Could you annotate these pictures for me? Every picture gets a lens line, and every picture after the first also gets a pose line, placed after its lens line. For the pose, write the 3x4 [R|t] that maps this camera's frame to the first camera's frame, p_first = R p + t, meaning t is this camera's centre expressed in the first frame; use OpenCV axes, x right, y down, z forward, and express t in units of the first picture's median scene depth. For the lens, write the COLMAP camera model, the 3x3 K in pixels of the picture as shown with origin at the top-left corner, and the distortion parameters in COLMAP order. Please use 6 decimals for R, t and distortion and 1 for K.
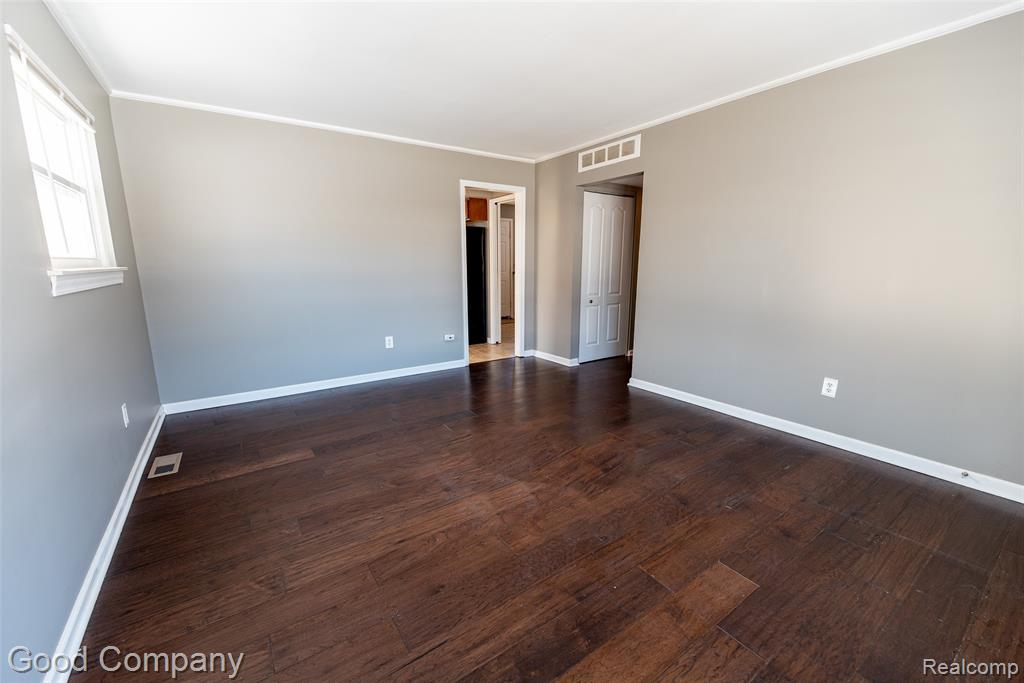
lens RADIAL K [[412.7, 0, 509.4], [0, 412.7, 342.1], [0, 0, 1]] dist [-0.001077, -0.000457]
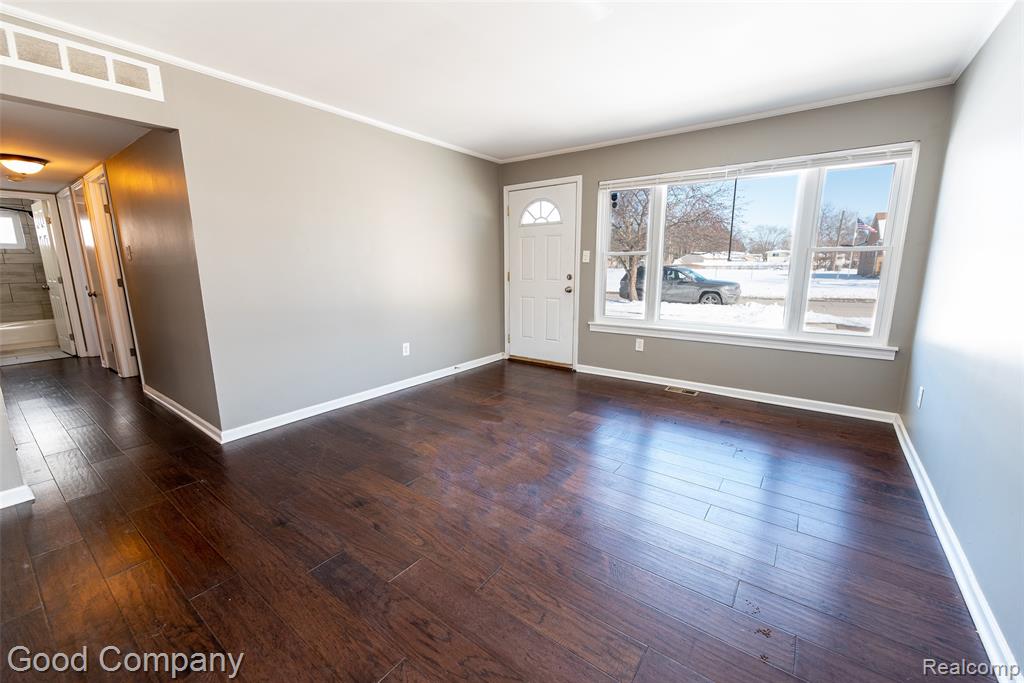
lens RADIAL K [[412.7, 0, 509.4], [0, 412.7, 342.1], [0, 0, 1]] dist [-0.001077, -0.000457]
pose [[-0.323932, -0.173383, 0.930057, -0.550708], [0.183107, 0.952986, 0.241432, -0.156612], [-0.928192, 0.248508, -0.276955, 0.809796]]
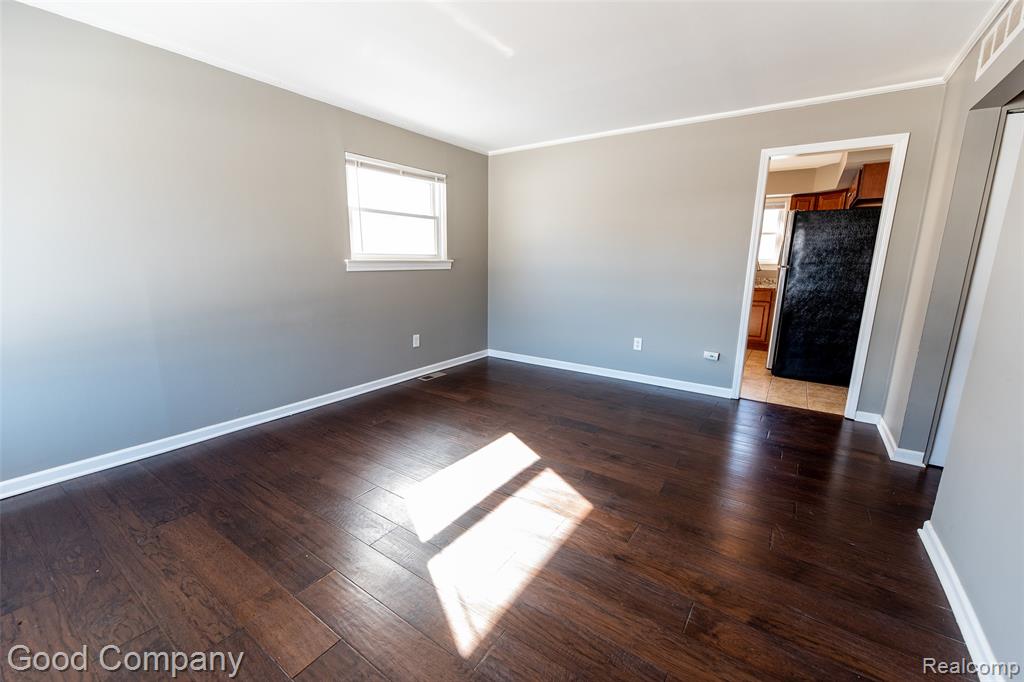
lens RADIAL K [[417.7, 0, 506.9], [0, 417.7, 339.5], [0, 0, 1]] dist [0.002035, 0.000036]
pose [[0.355259, 0.186514, -0.915971, 0.584792], [-0.191761, 0.973593, 0.123873, -0.086042], [0.914887, 0.131641, 0.381644, 0.427823]]
